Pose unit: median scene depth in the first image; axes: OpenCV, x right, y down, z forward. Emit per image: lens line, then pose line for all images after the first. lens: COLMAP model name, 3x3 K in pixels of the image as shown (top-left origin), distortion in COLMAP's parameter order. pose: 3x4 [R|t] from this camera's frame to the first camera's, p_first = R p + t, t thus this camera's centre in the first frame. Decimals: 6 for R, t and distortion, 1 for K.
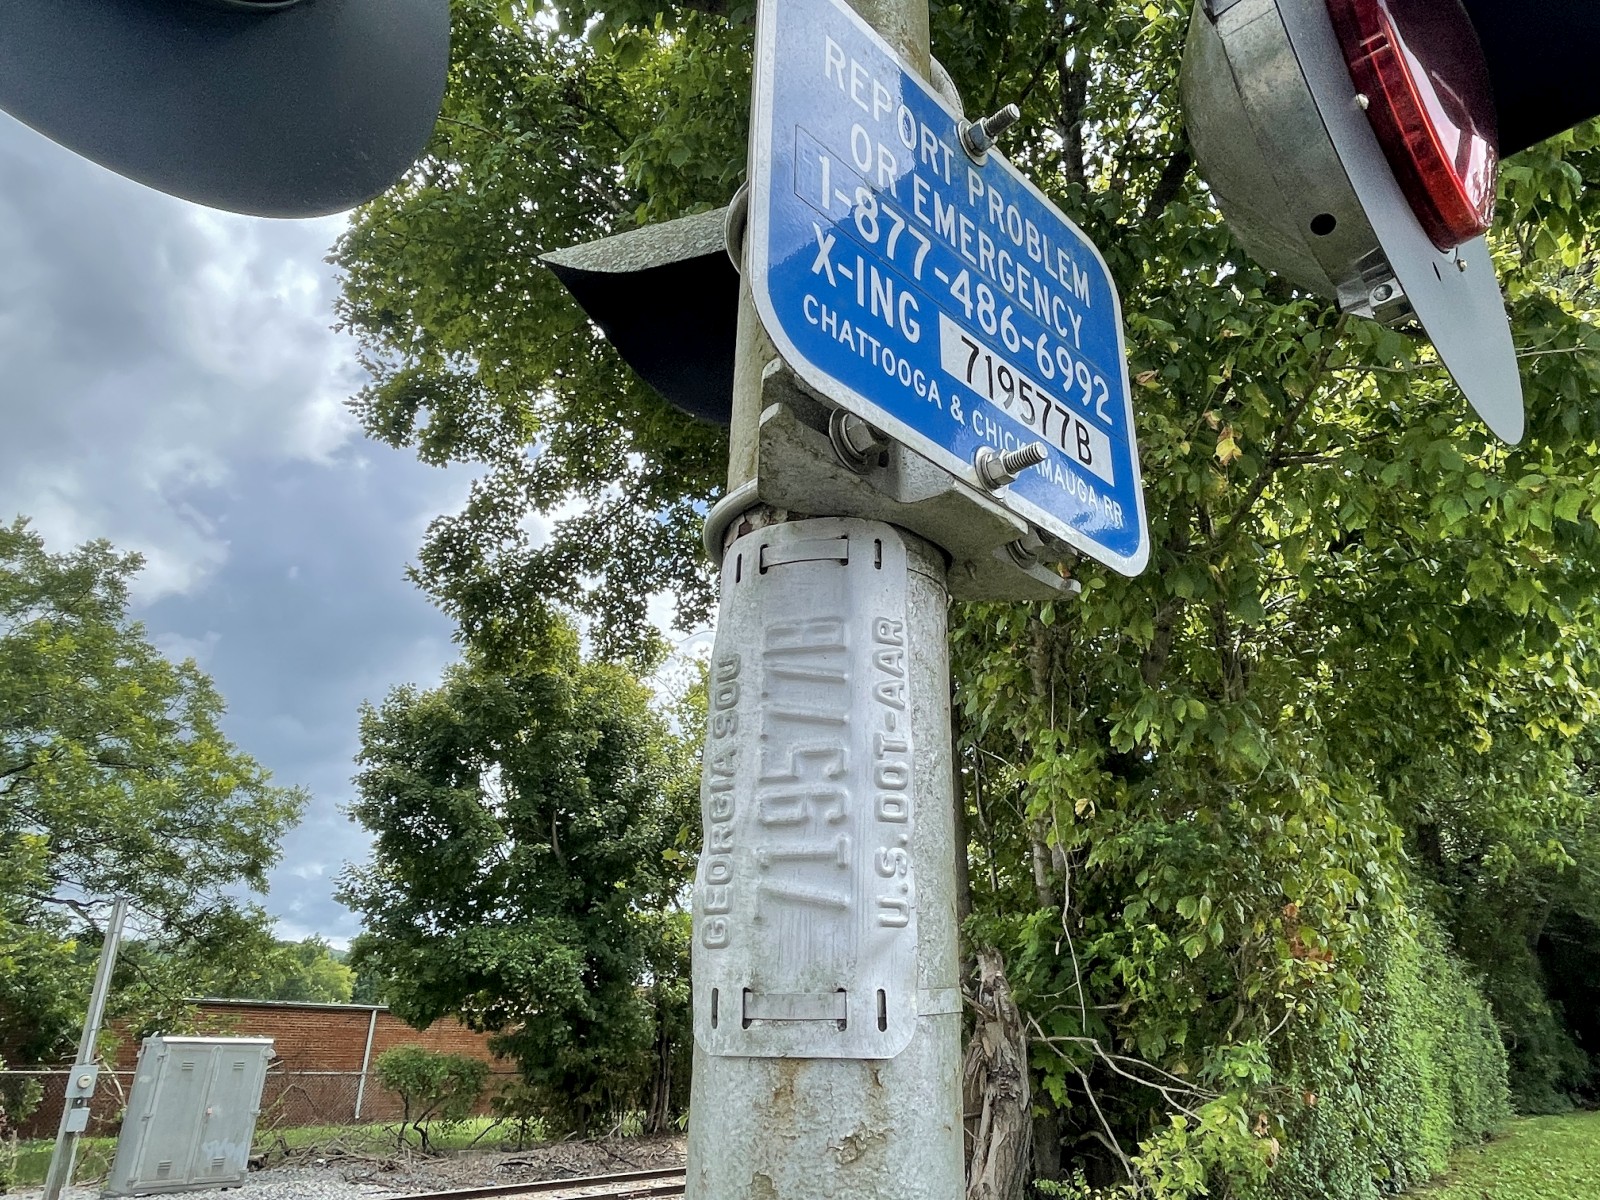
lens RADIAL K [[1039.8, 0, 802.8], [0, 1039.8, 600.1], [0, 0, 1]] dist [0.015412, -0.009120]
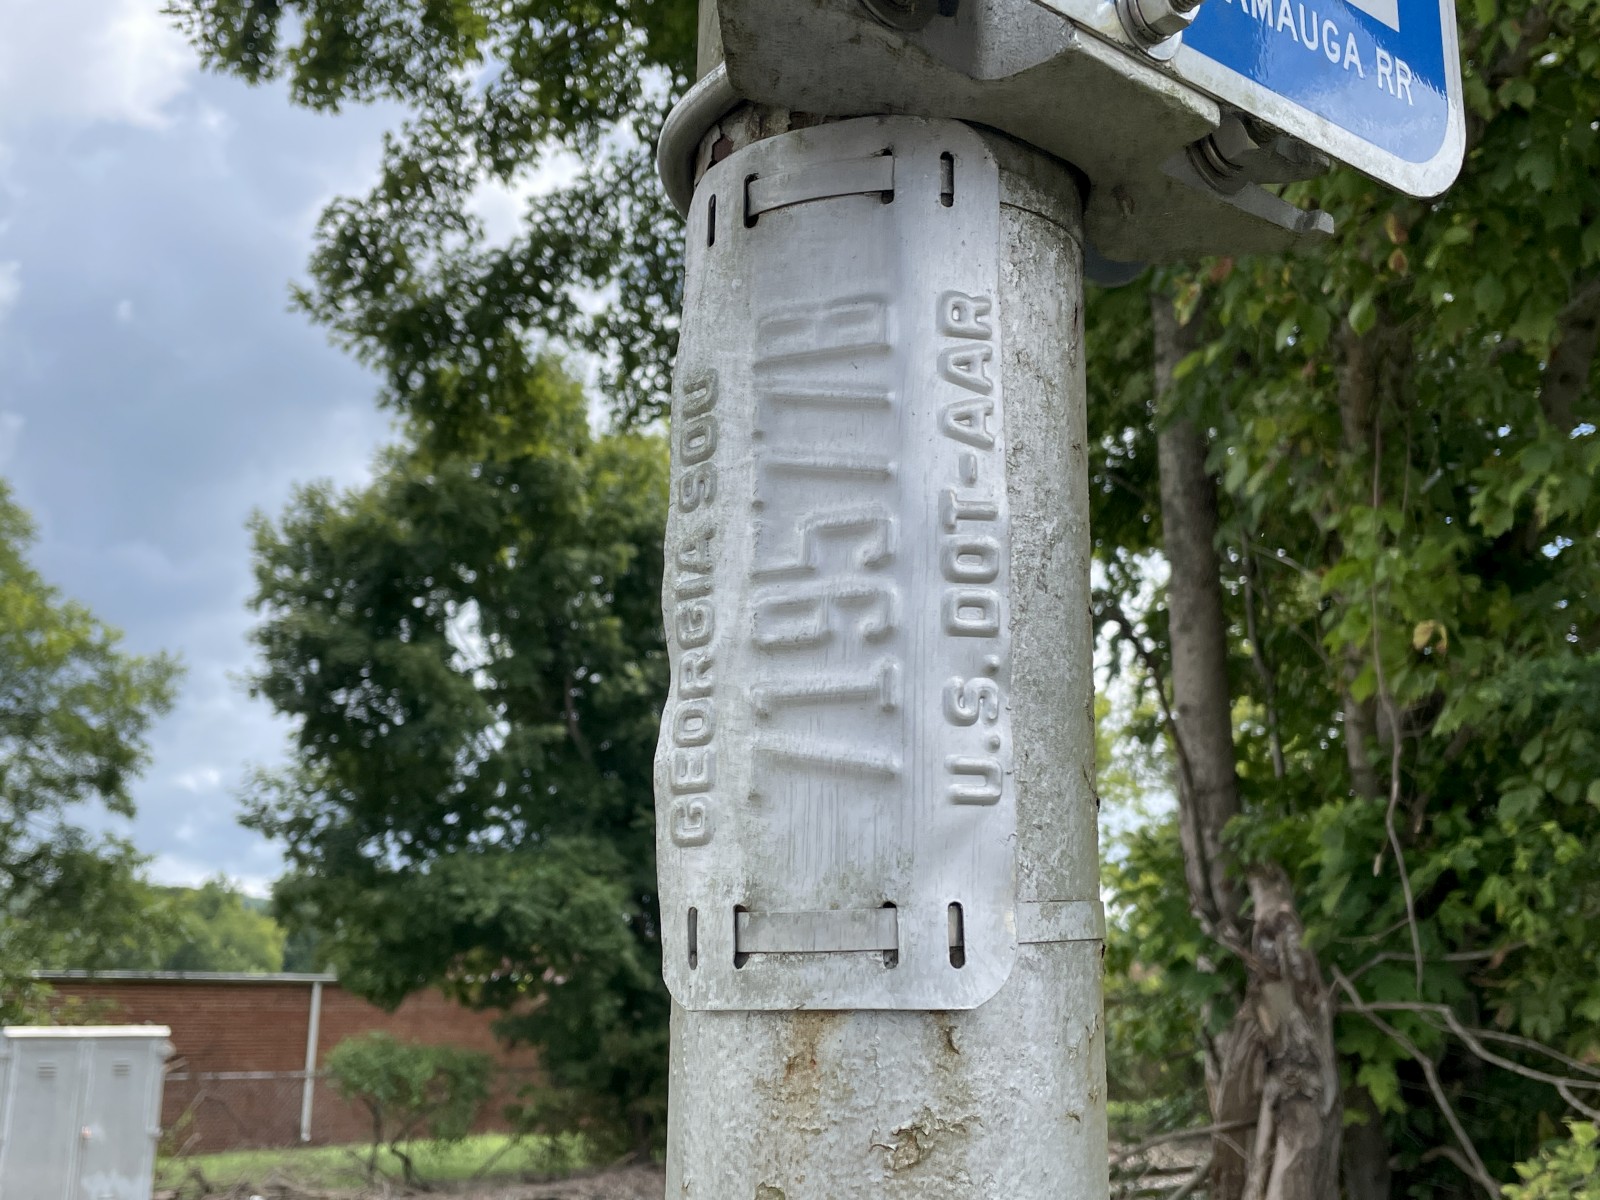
lens RADIAL K [[1722.3, 0, 809.0], [0, 1722.3, 602.5], [0, 0, 1]] dist [0.072608, 0.000000]
pose [[0.995272, -0.036957, -0.089825, 0.006452], [0.051161, 0.985567, 0.161371, 0.002413], [0.082564, -0.165203, 0.982798, 0.002070]]
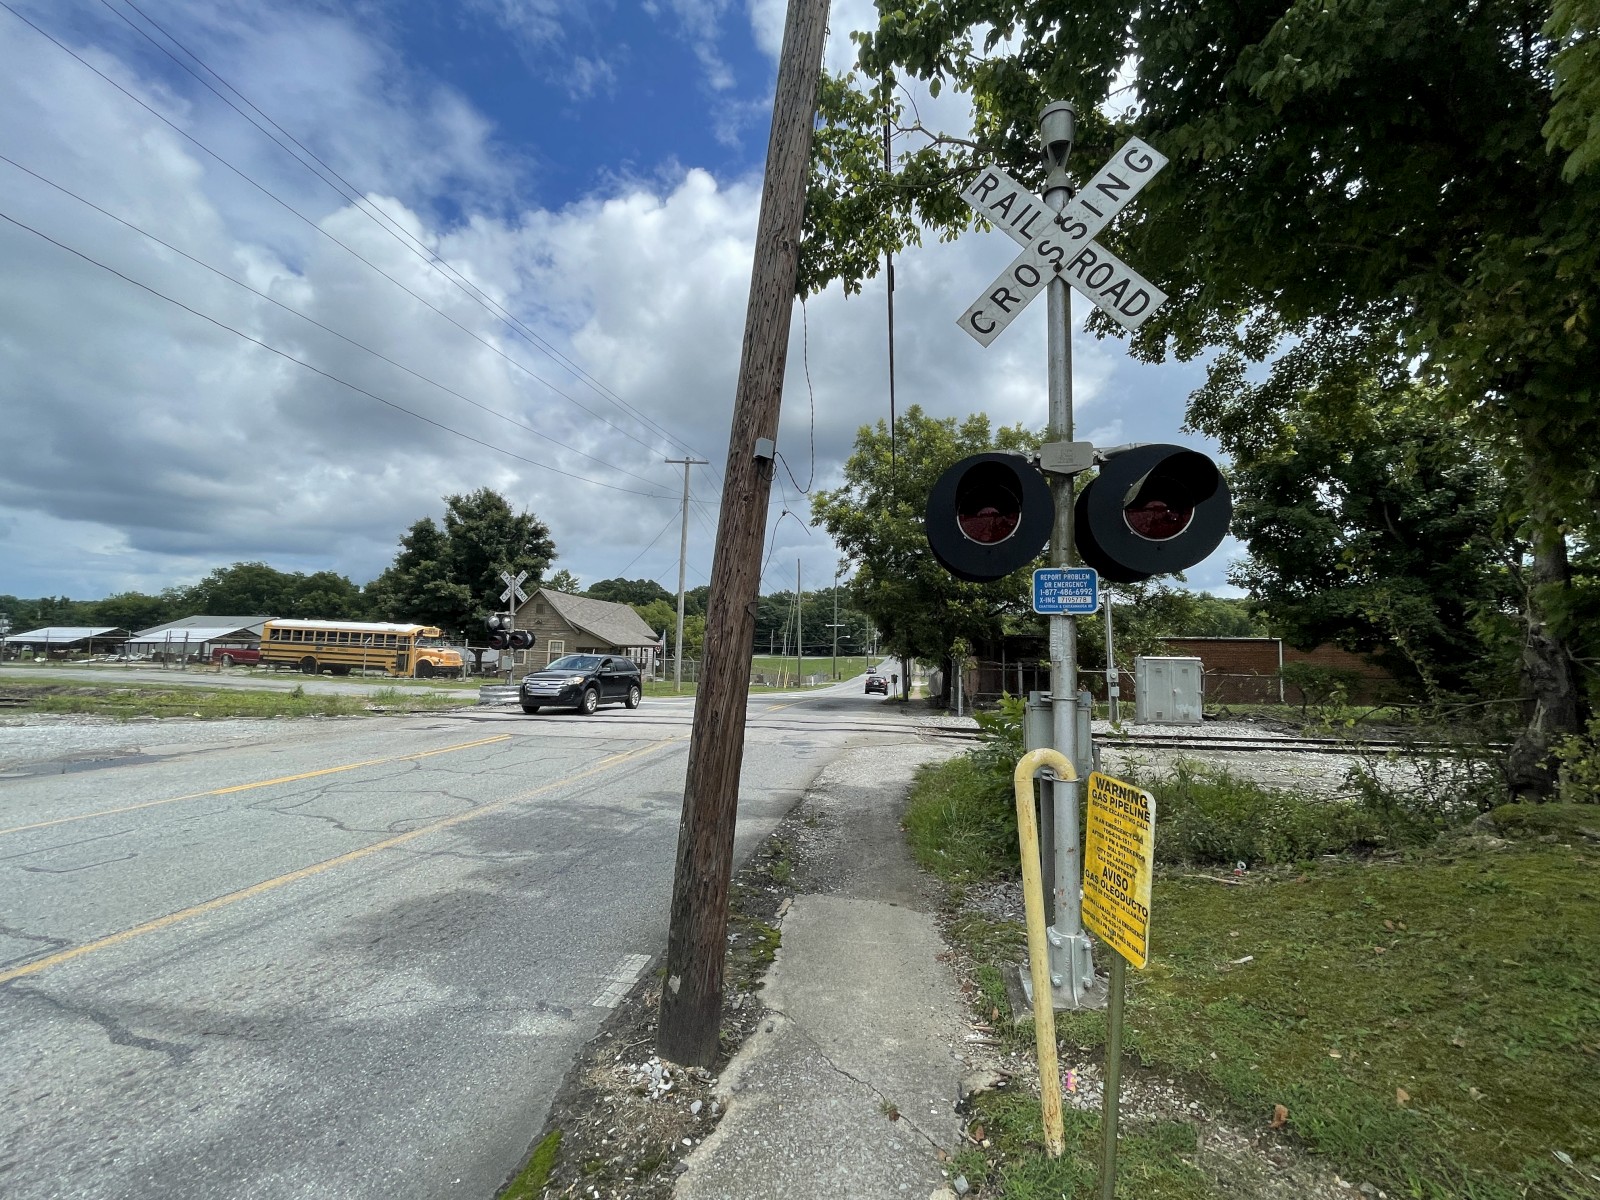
lens RADIAL K [[646.2, 0, 803.0], [0, 646.2, 594.0], [0, 0, 1]] dist [-0.003741, 0.000195]
pose [[0.517195, -0.083780, -0.851757, 0.437389], [0.332562, 0.936668, 0.109802, -0.192337], [0.788614, -0.340051, 0.512302, -0.436653]]
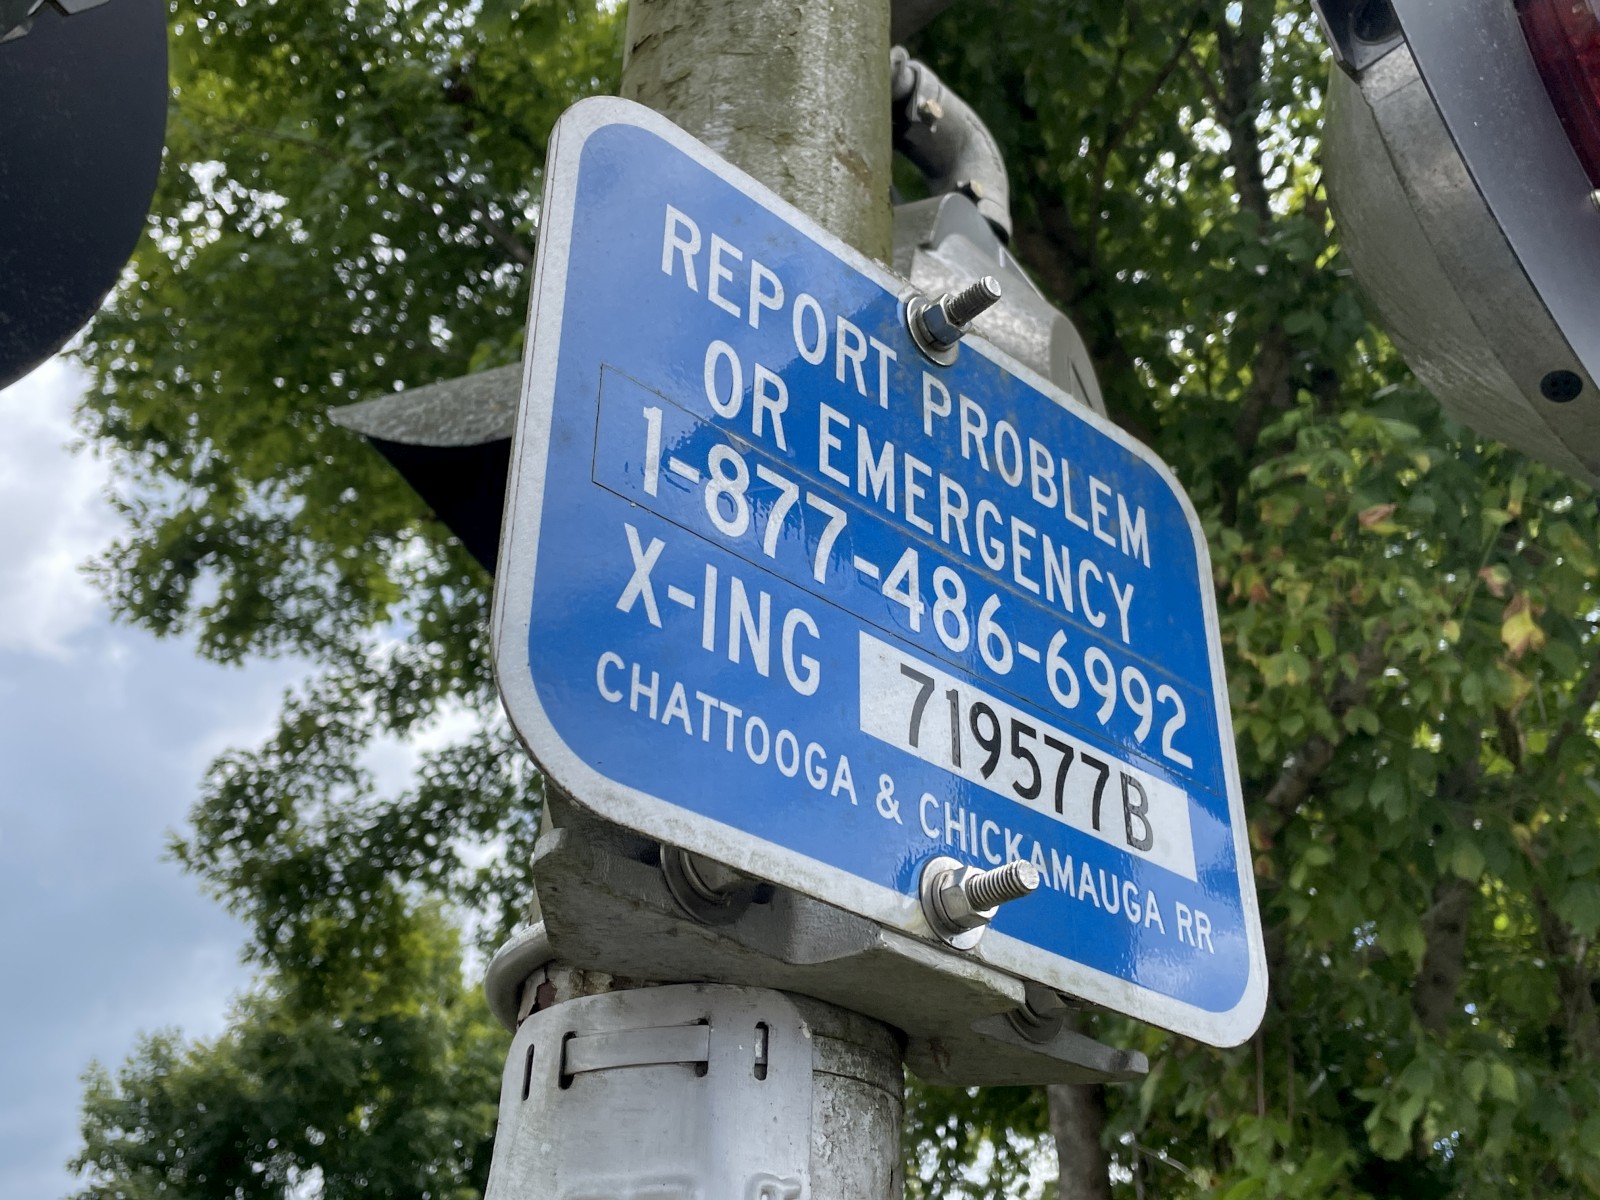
lens RADIAL K [[1722.3, 0, 807.4], [0, 1722.3, 579.7], [0, 0, 1]] dist [0.072608, 0.000000]
pose [[0.999640, -0.020556, -0.017223, 0.010511], [0.017458, 0.986313, -0.163956, -0.012658], [0.020357, 0.163596, 0.986317, 0.000585]]
